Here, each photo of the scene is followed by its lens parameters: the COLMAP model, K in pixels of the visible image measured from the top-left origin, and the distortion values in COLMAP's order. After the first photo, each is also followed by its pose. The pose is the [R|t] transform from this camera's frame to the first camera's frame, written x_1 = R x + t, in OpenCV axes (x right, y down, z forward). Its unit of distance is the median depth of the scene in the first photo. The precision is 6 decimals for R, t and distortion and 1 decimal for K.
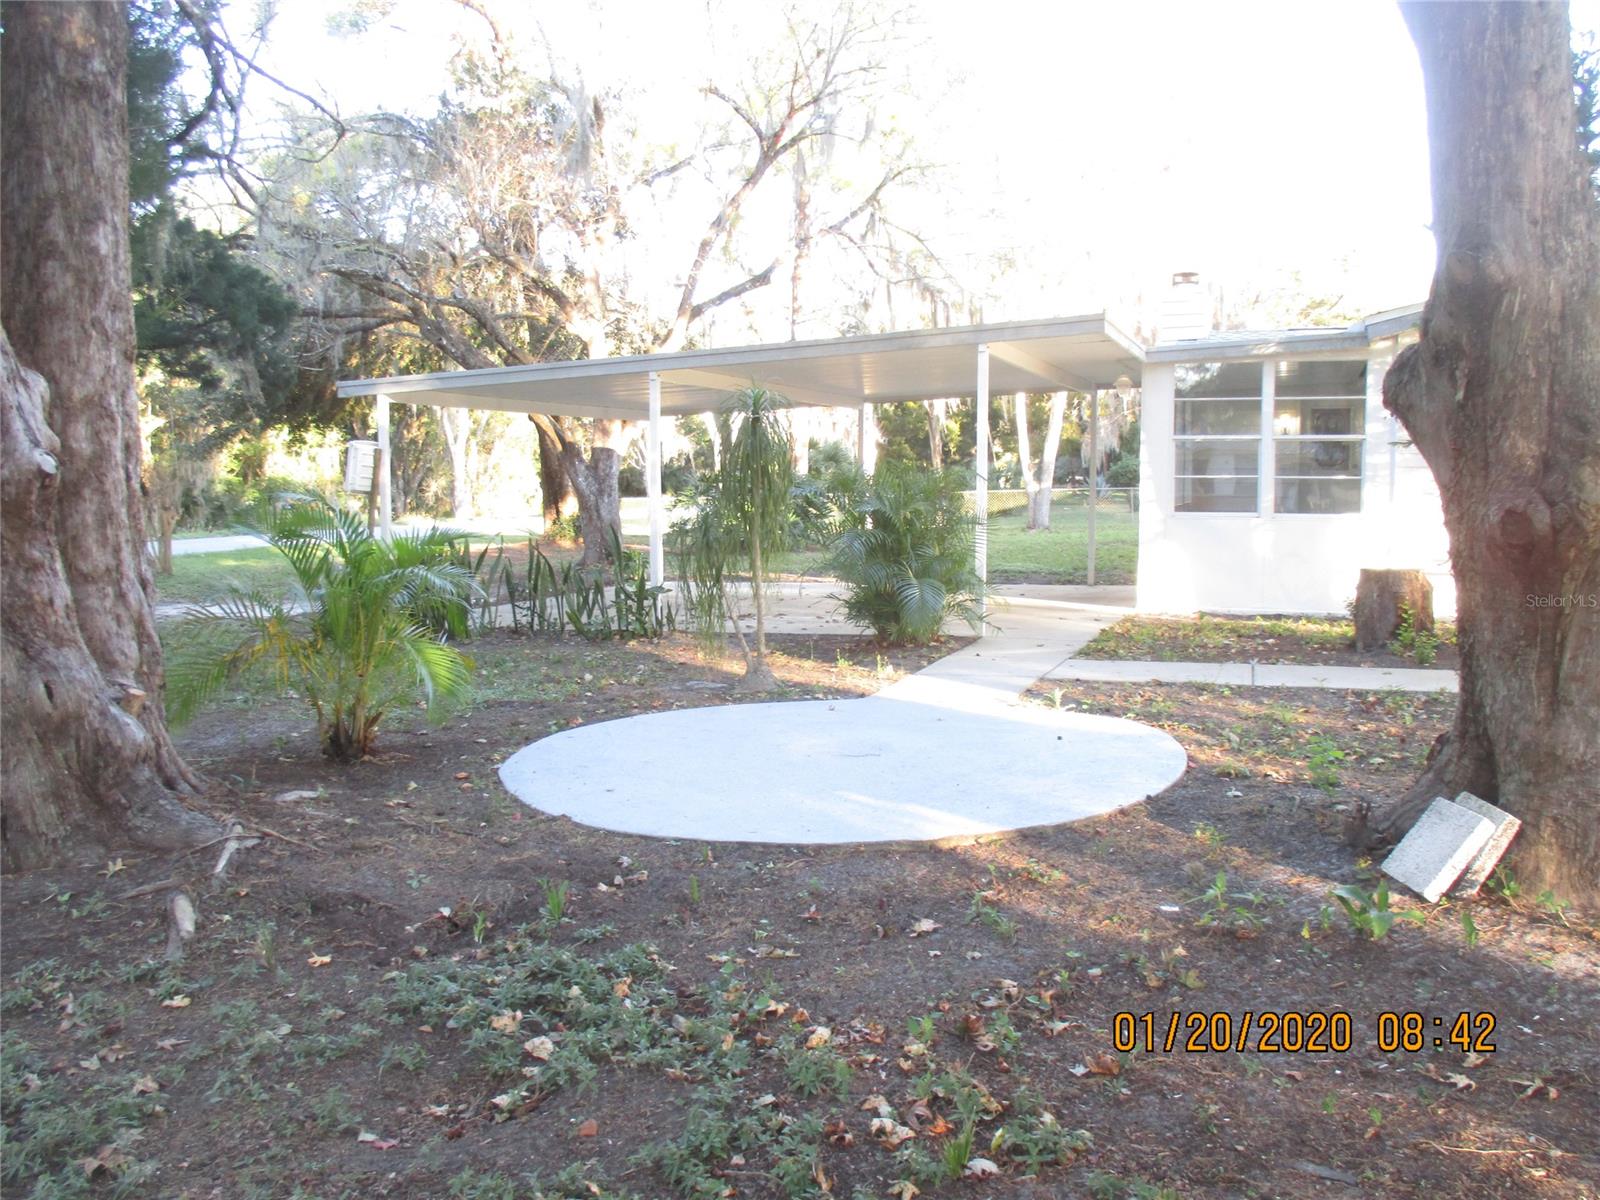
lens RADIAL K [[1369.3, 0, 801.9], [0, 1369.3, 597.4], [0, 0, 1]] dist [-0.013361, -0.010555]
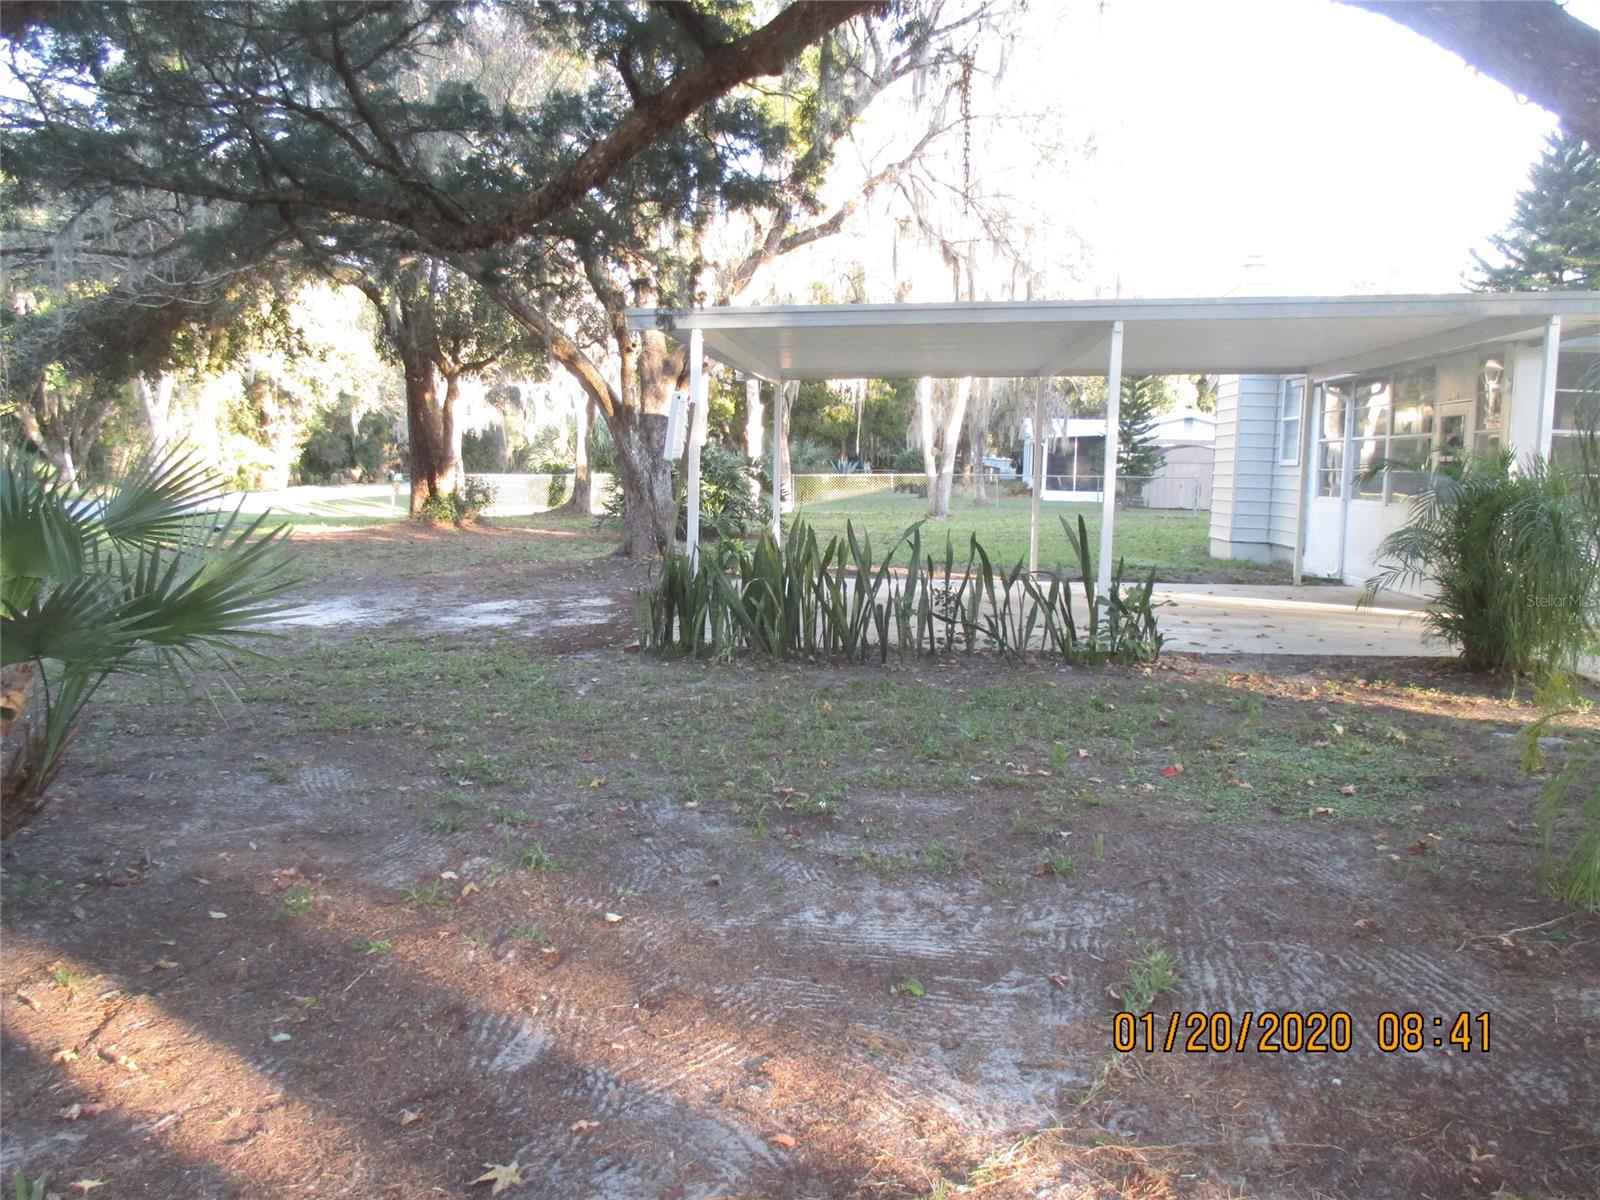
lens RADIAL K [[1369.3, 0, 799.3], [0, 1369.3, 599.5], [0, 0, 1]] dist [-0.013361, -0.010555]
pose [[0.955606, -0.009418, 0.294496, -0.308135], [0.004617, 0.999845, 0.016992, -0.010540], [-0.294610, -0.014878, 0.955502, 0.177689]]
